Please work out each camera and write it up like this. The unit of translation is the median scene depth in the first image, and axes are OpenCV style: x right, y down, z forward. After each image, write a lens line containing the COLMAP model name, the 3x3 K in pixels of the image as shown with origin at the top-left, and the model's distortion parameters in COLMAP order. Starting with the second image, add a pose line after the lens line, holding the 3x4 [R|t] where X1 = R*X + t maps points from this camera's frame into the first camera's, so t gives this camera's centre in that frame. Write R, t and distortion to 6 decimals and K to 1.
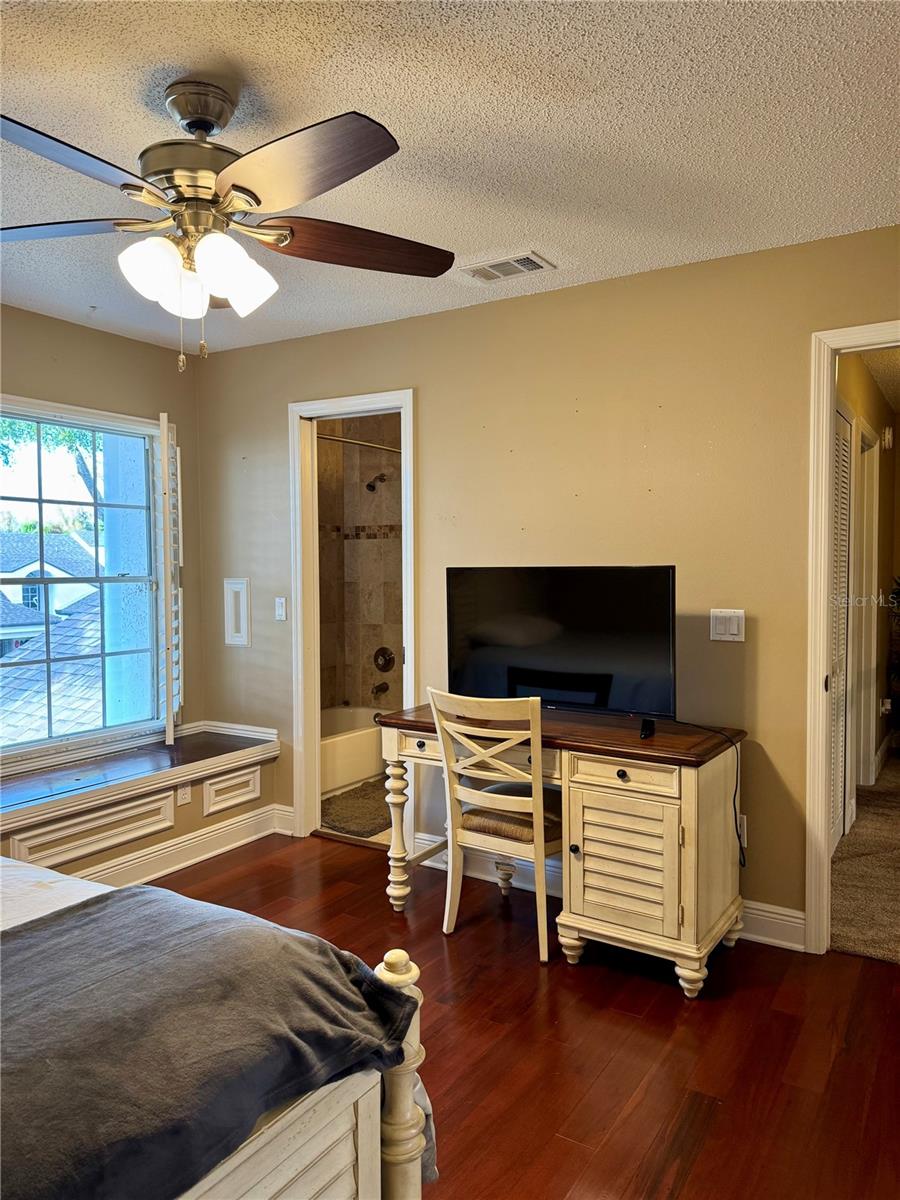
lens RADIAL K [[849.7, 0, 411.6], [0, 849.7, 587.4], [0, 0, 1]] dist [0.046515, -0.057495]
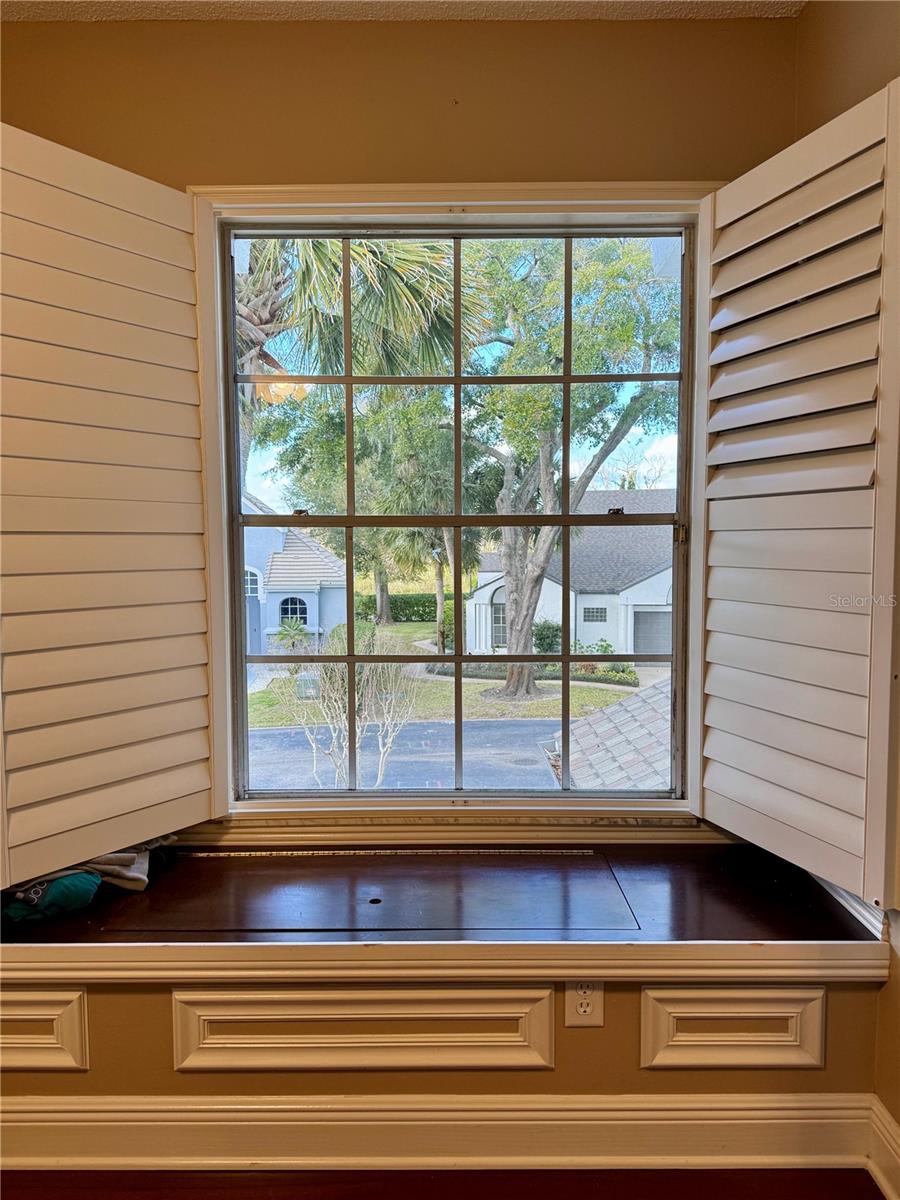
lens RADIAL K [[849.7, 0, 417.7], [0, 849.7, 605.1], [0, 0, 1]] dist [0.046515, -0.057495]
pose [[0.554575, 0.066099, -0.829505, 0.032267], [-0.018120, 0.997563, 0.067377, 0.010507], [0.831937, -0.022335, 0.554421, 0.633723]]
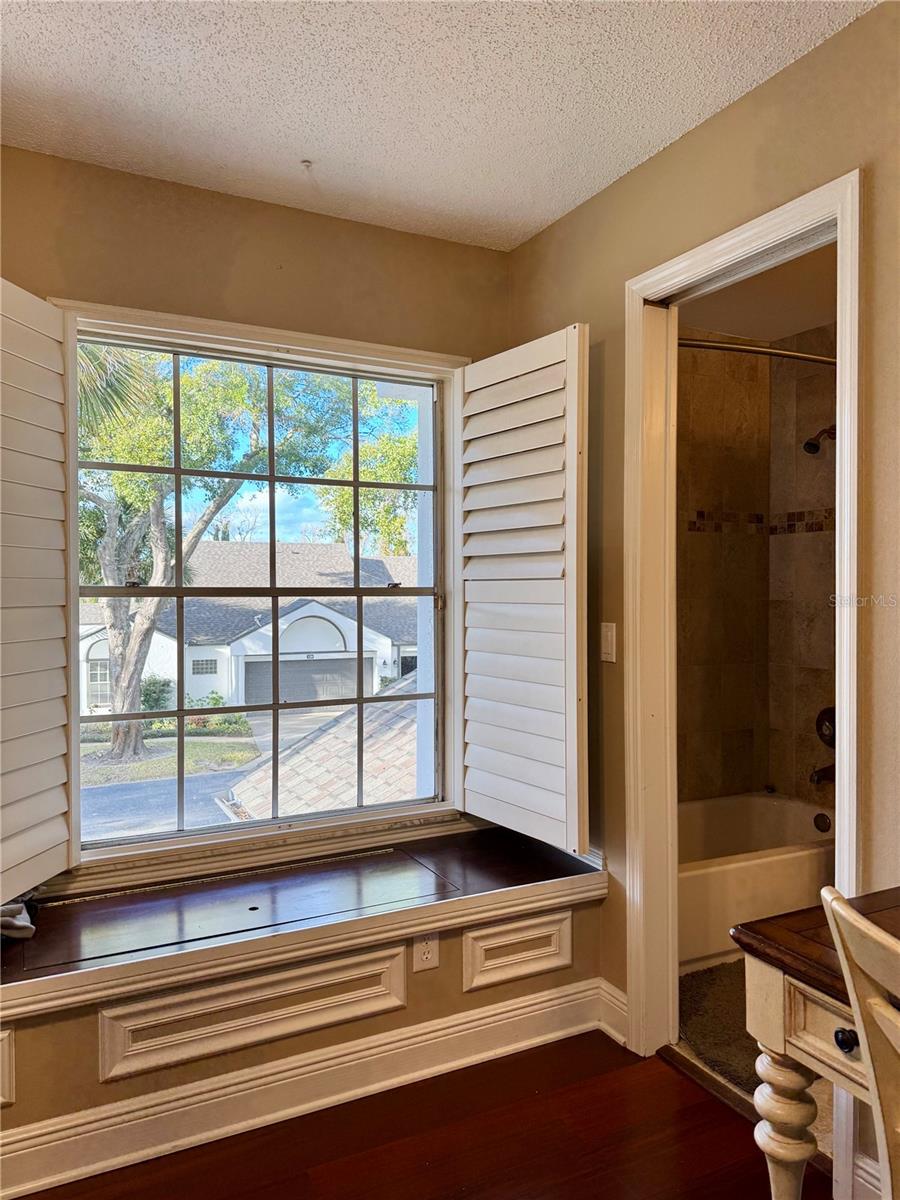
lens RADIAL K [[849.7, 0, 434.6], [0, 849.7, 595.4], [0, 0, 1]] dist [0.046515, -0.057495]
pose [[0.871622, 0.006630, -0.490133, 0.025718], [-0.014161, 0.999832, -0.011657, 0.001394], [0.489974, 0.017101, 0.871570, 0.441725]]
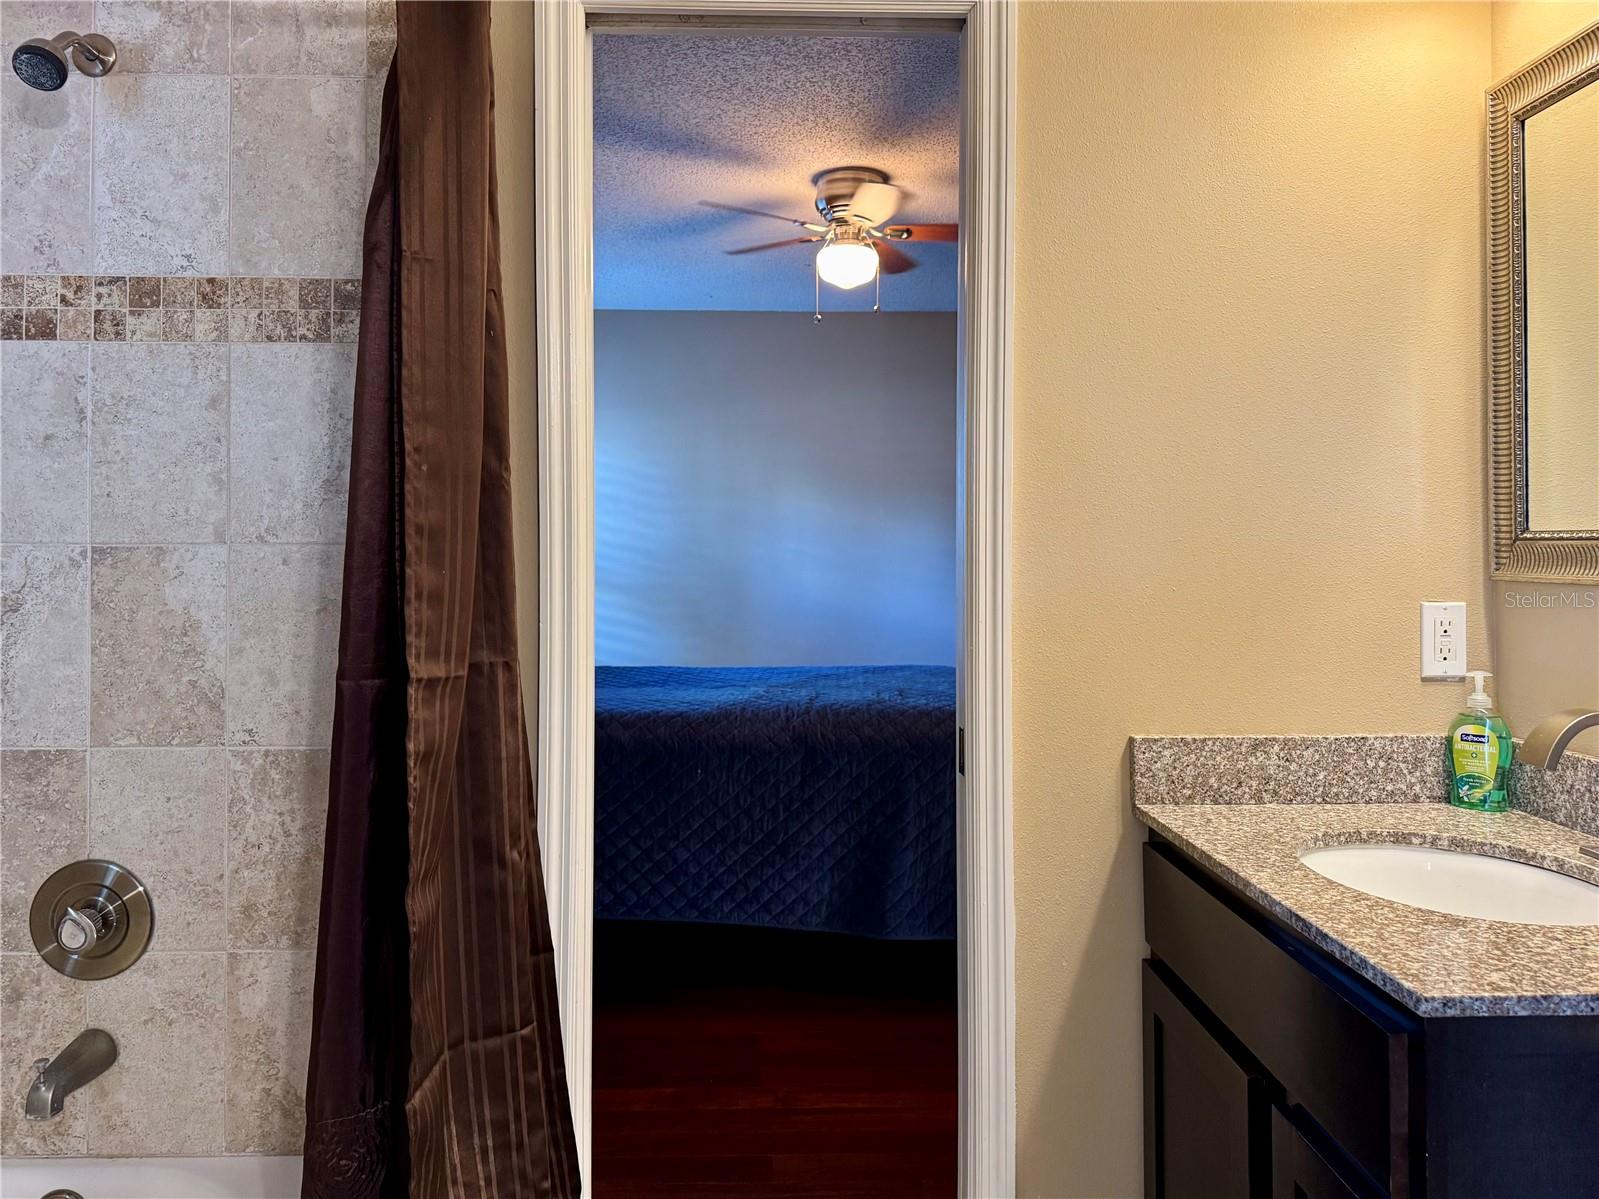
lens RADIAL K [[1171.5, 0, 780.8], [0, 1171.5, 543.4], [0, 0, 1]] dist [0.056879, -0.068995]
pose [[0.815536, 0.011969, 0.578583, -0.088918], [0.009599, 0.999369, -0.034203, 0.006177], [-0.578627, 0.033447, 0.814906, 0.921532]]
